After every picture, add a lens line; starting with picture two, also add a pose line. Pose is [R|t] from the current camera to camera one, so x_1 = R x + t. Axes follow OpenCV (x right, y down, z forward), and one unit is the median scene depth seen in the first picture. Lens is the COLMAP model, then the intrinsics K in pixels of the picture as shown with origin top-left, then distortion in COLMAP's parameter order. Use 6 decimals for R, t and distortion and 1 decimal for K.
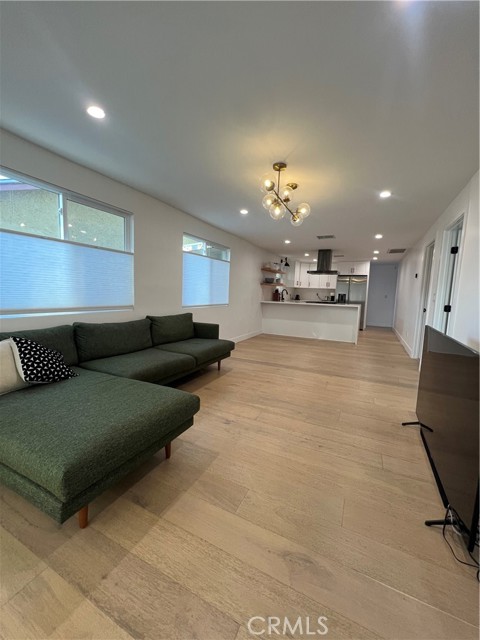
lens RADIAL K [[256.5, 0, 242.9], [0, 256.5, 320.7], [0, 0, 1]] dist [-0.002824, 0.000262]
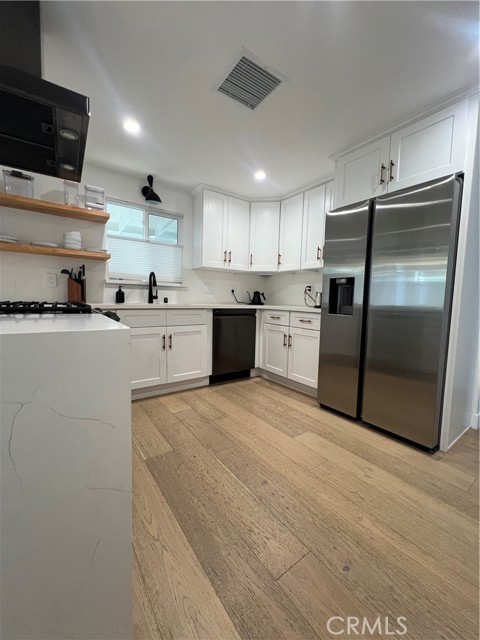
lens RADIAL K [[256.5, 0, 239.3], [0, 256.5, 318.5], [0, 0, 1]] dist [-0.002824, 0.000262]
pose [[0.881109, 0.026448, -0.472173, 0.399262], [-0.050814, 0.997949, -0.038924, -0.047416], [0.470175, 0.058290, 0.880646, 0.700746]]
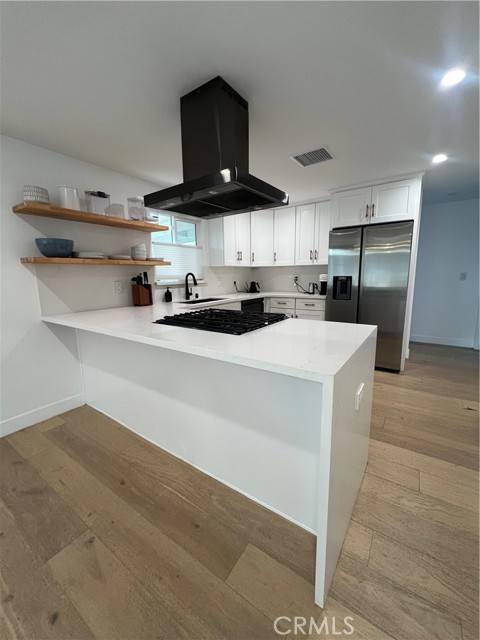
lens RADIAL K [[256.5, 0, 239.9], [0, 256.5, 318.4], [0, 0, 1]] dist [-0.002824, 0.000262]
pose [[0.987768, -0.026328, -0.153689, 0.278326], [0.034428, 0.998141, 0.050283, -0.062373], [0.152080, -0.054959, 0.986839, 0.563331]]
